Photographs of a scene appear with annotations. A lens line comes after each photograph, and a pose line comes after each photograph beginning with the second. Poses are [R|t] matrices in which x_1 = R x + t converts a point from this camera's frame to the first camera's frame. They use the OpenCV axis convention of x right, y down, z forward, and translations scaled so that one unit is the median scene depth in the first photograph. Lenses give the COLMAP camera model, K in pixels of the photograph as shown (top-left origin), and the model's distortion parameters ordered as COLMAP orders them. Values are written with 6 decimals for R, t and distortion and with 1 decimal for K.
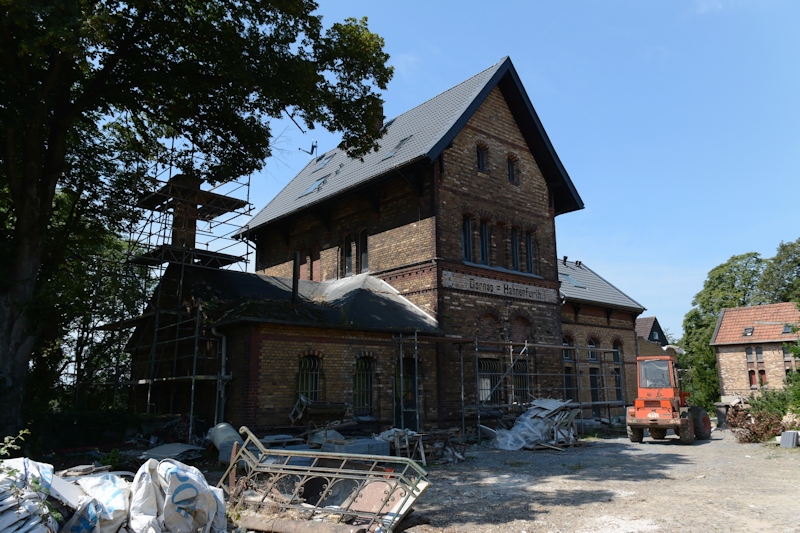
lens RADIAL K [[611.9, 0, 400.9], [0, 611.9, 263.1], [0, 0, 1]] dist [-0.007731, 0.000113]
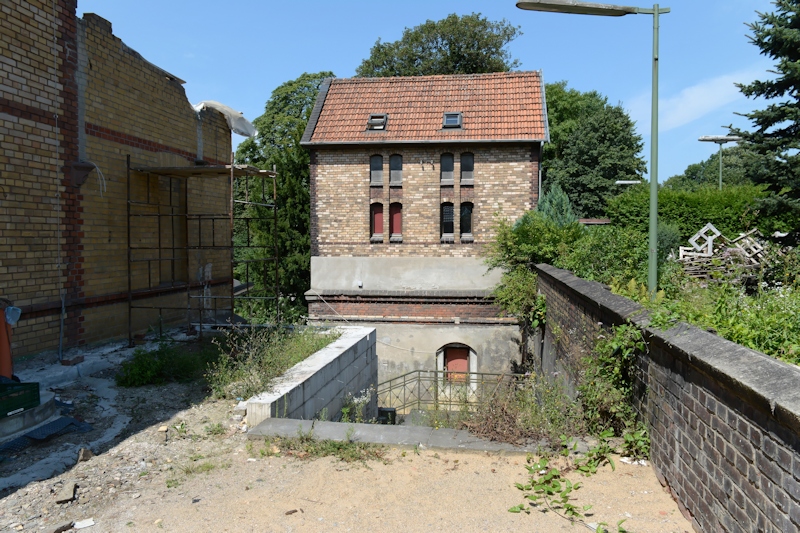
lens RADIAL K [[611.9, 0, 401.4], [0, 611.9, 263.8], [0, 0, 1]] dist [-0.007731, 0.000113]
pose [[0.760441, -0.012441, 0.649287, 0.281611], [-0.142650, 0.972197, 0.185700, 0.130544], [-0.633545, -0.233835, 0.737524, 0.627391]]
